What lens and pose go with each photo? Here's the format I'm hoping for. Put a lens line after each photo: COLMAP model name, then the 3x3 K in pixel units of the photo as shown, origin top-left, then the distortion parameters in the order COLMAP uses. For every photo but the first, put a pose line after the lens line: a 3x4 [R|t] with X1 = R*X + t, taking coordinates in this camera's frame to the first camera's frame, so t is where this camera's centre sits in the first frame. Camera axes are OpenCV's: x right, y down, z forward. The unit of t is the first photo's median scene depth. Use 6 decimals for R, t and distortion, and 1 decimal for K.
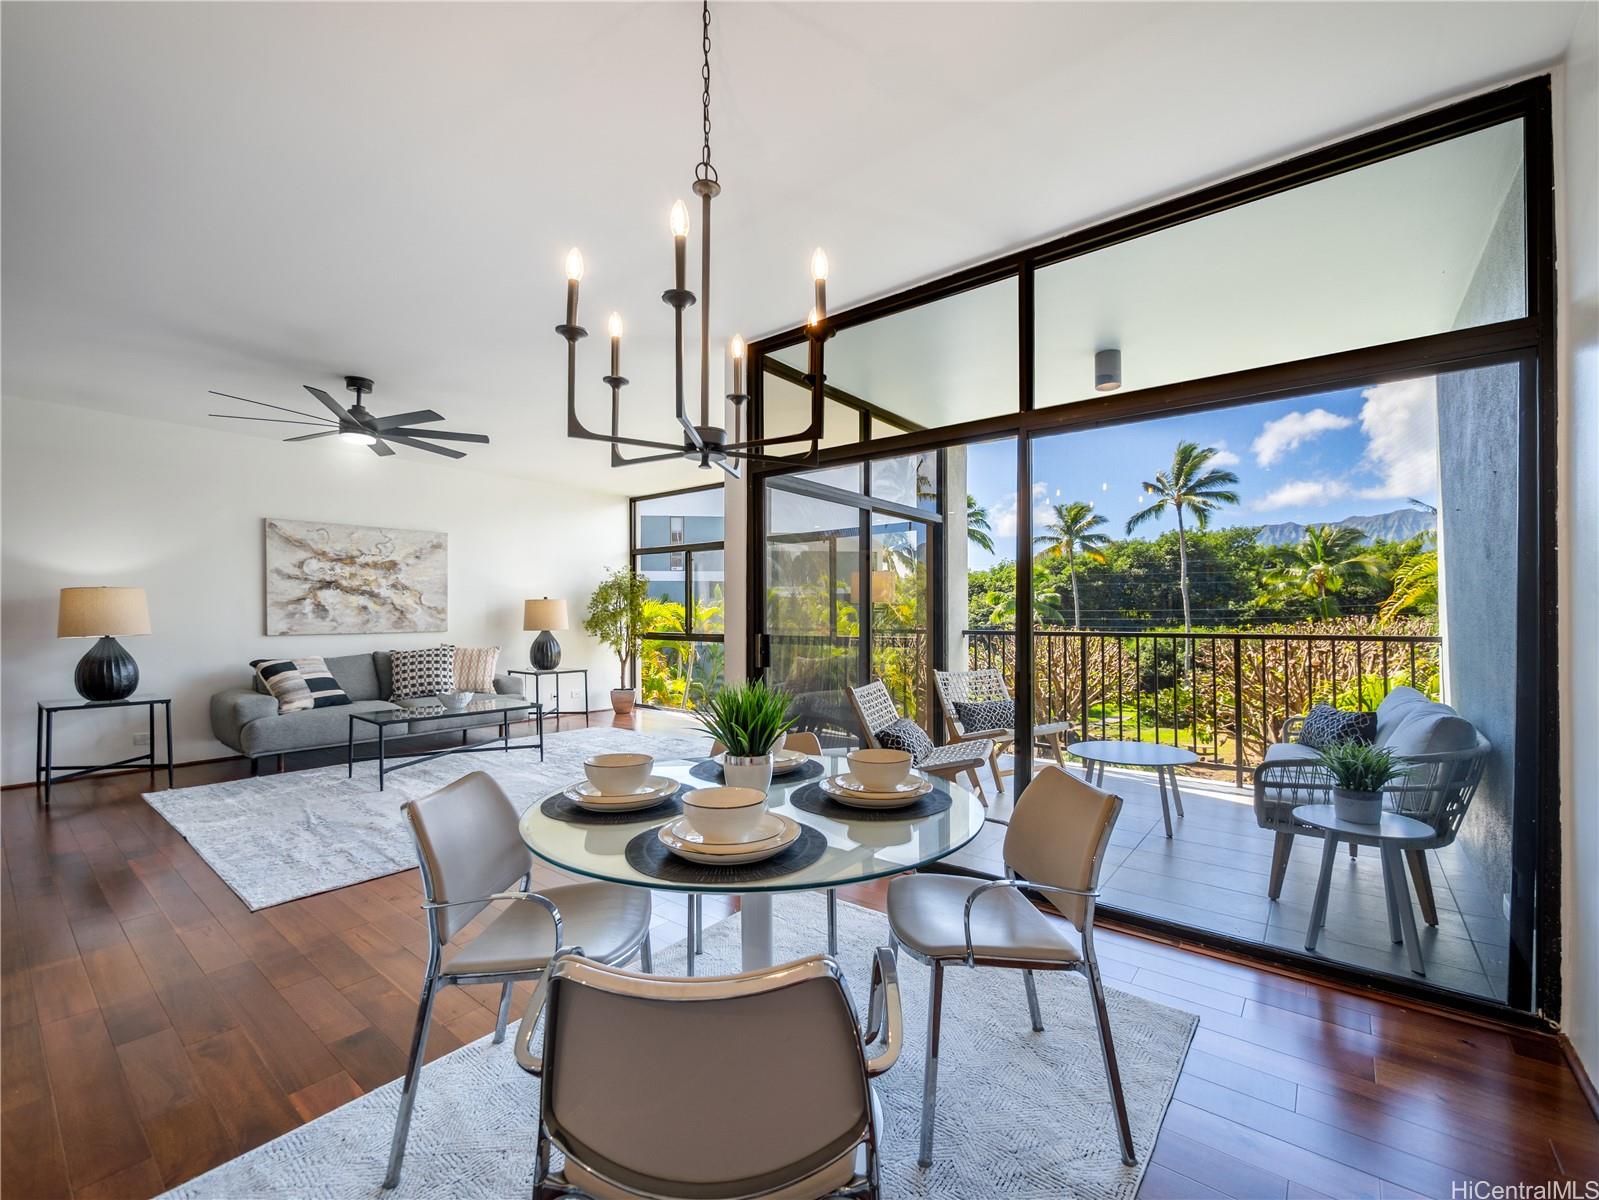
lens RADIAL K [[675.7, 0, 804.2], [0, 675.7, 621.1], [0, 0, 1]] dist [-0.002865, -0.000284]
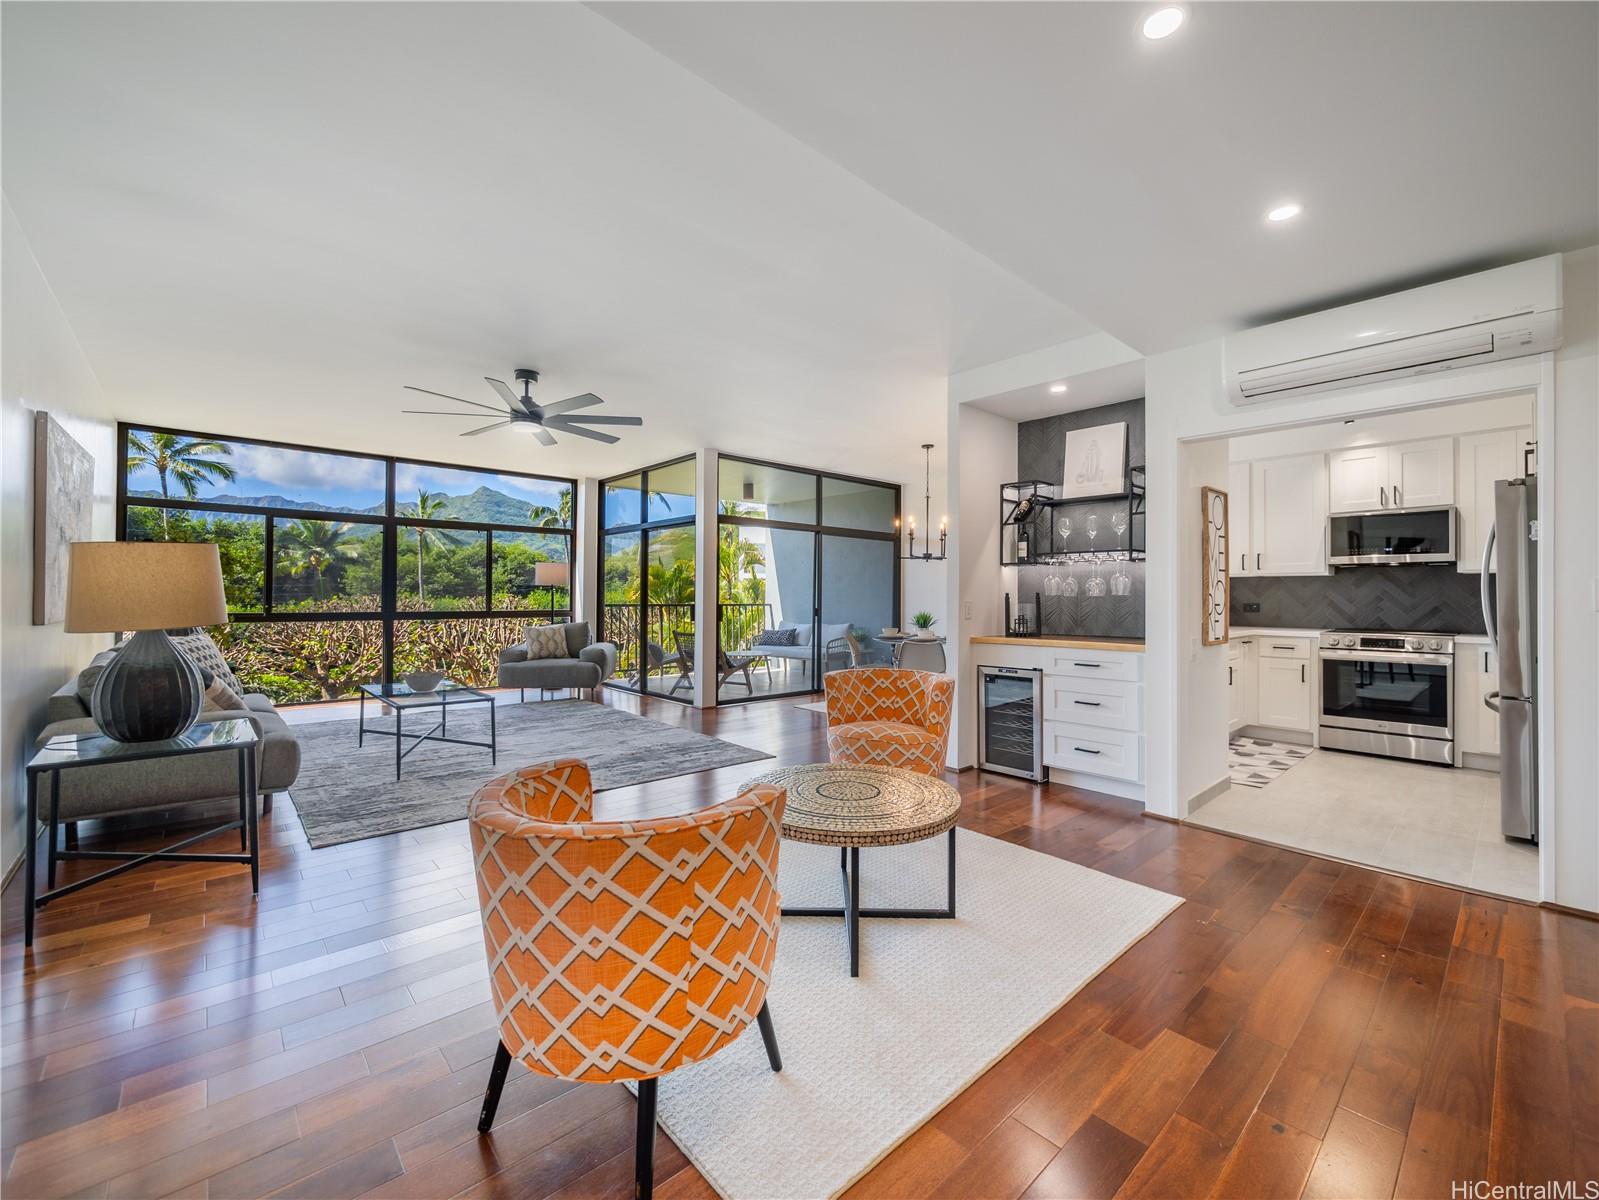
lens RADIAL K [[663.2, 0, 796.9], [0, 663.2, 590.3], [0, 0, 1]] dist [-0.003072, -0.000346]
pose [[0.165987, 0.011146, 0.986065, -1.124156], [0.002693, 0.999927, -0.011756, 0.001648], [-0.986124, 0.004607, 0.165945, 0.280652]]
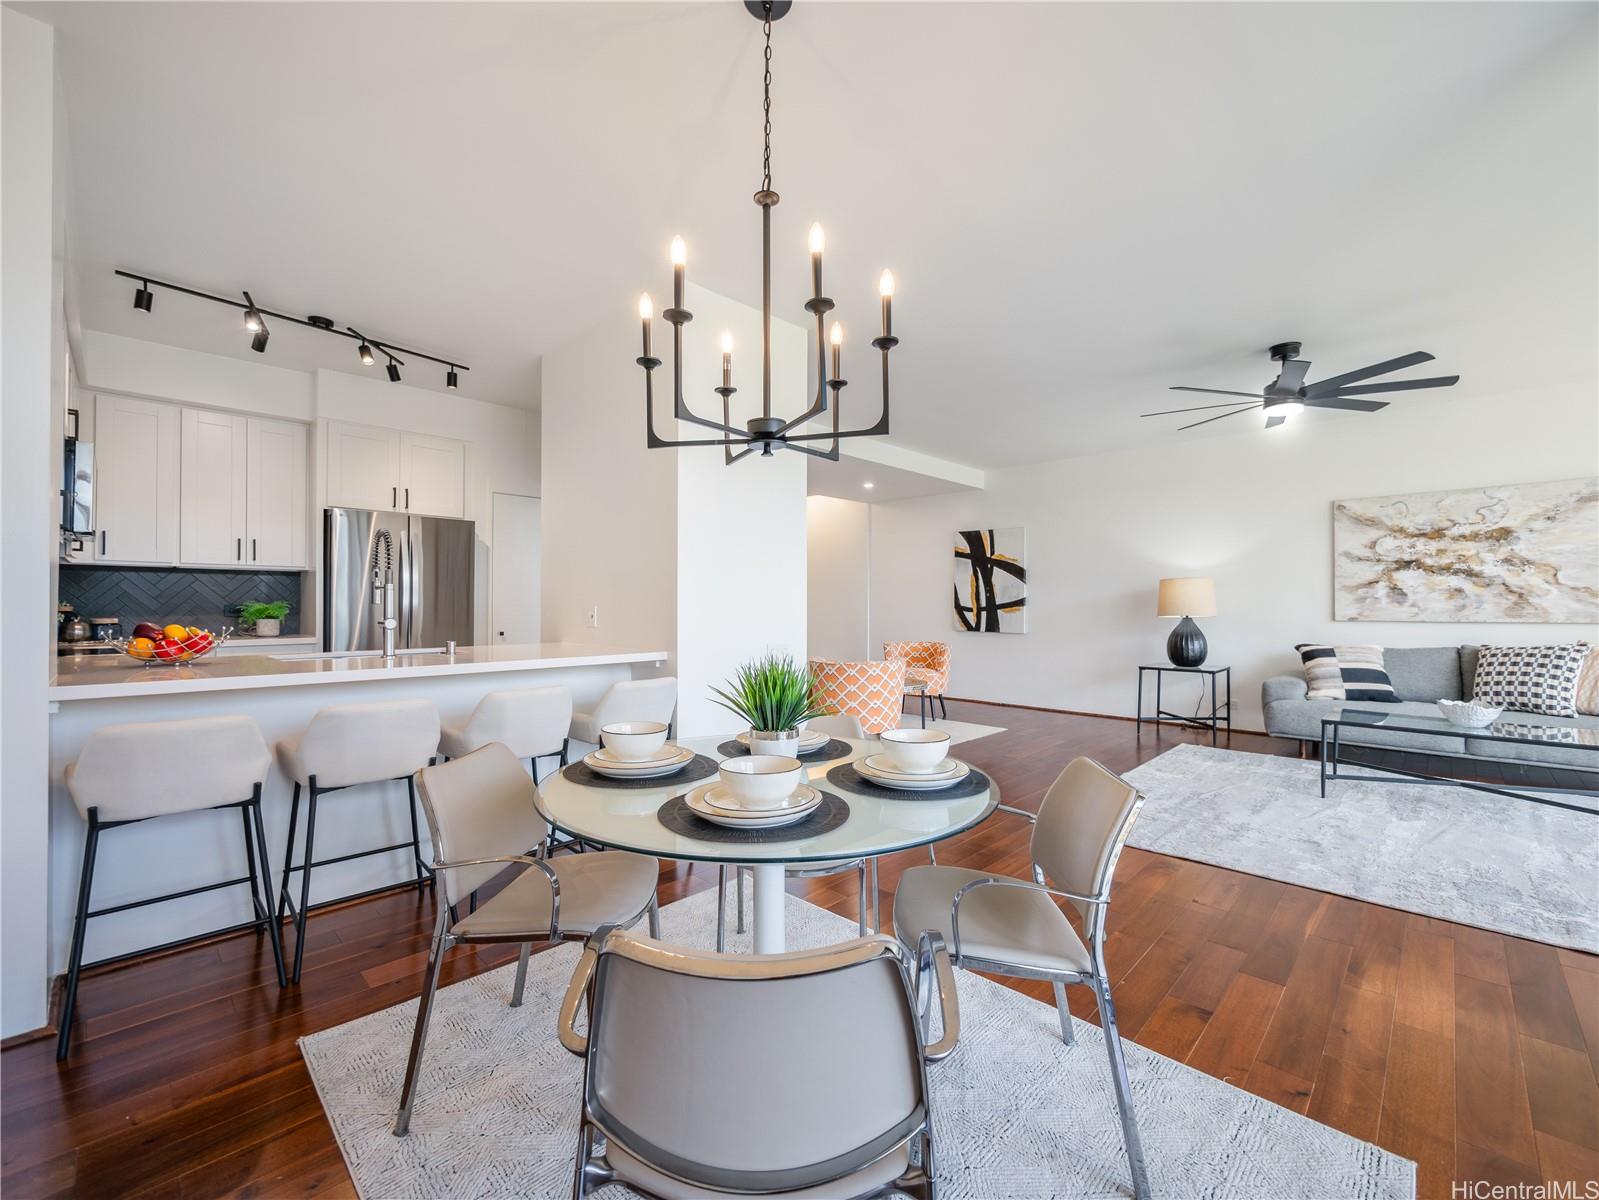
lens RADIAL K [[666.5, 0, 797.8], [0, 666.5, 603.5], [0, 0, 1]] dist [-0.003465, -0.000395]
pose [[-0.106270, -0.004074, -0.994329, 0.223545], [-0.011088, 0.999934, -0.002912, 0.007087], [0.994275, 0.010716, -0.106308, 0.301949]]
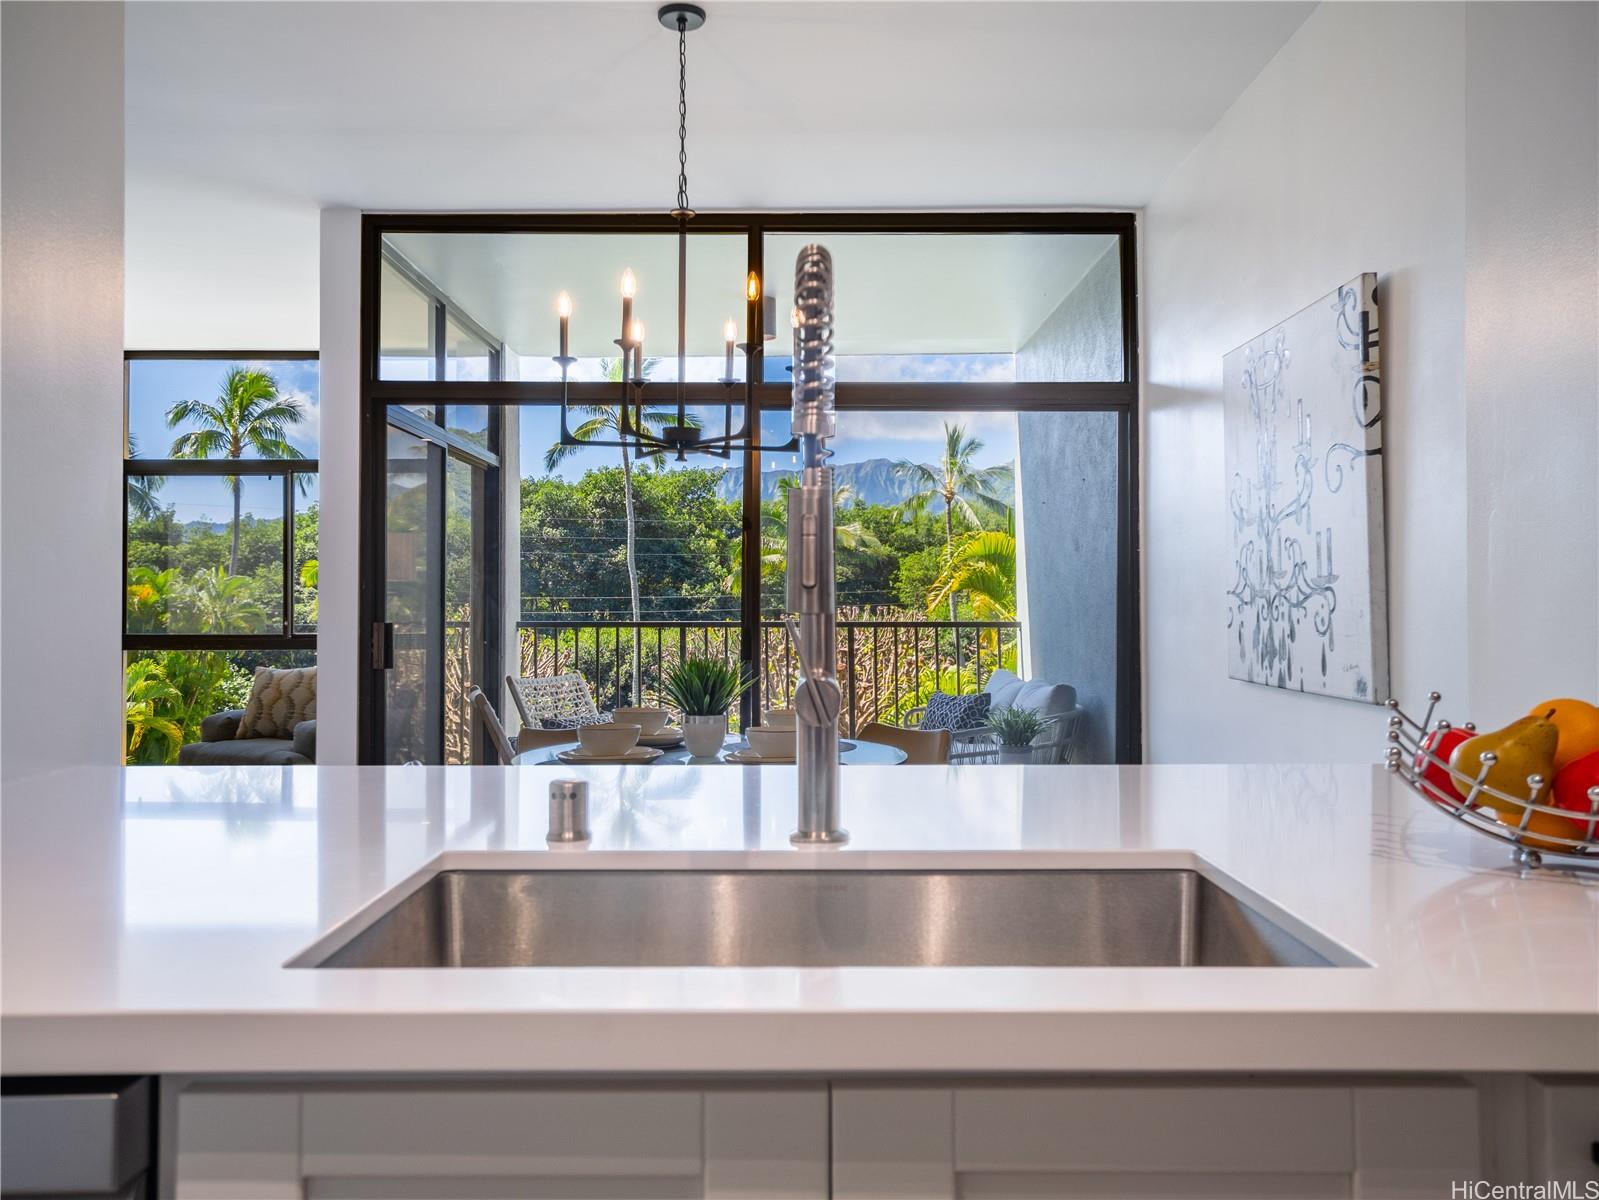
lens RADIAL K [[1263.0, 0, 799.5], [0, 1263.0, 600.0], [0, 0, 1]] dist [0.008687, 0.002912]
pose [[0.785927, 0.004553, 0.618302, -0.323441], [0.003722, 0.999920, -0.012094, 0.007996], [-0.618308, 0.011806, 0.785847, -0.192417]]
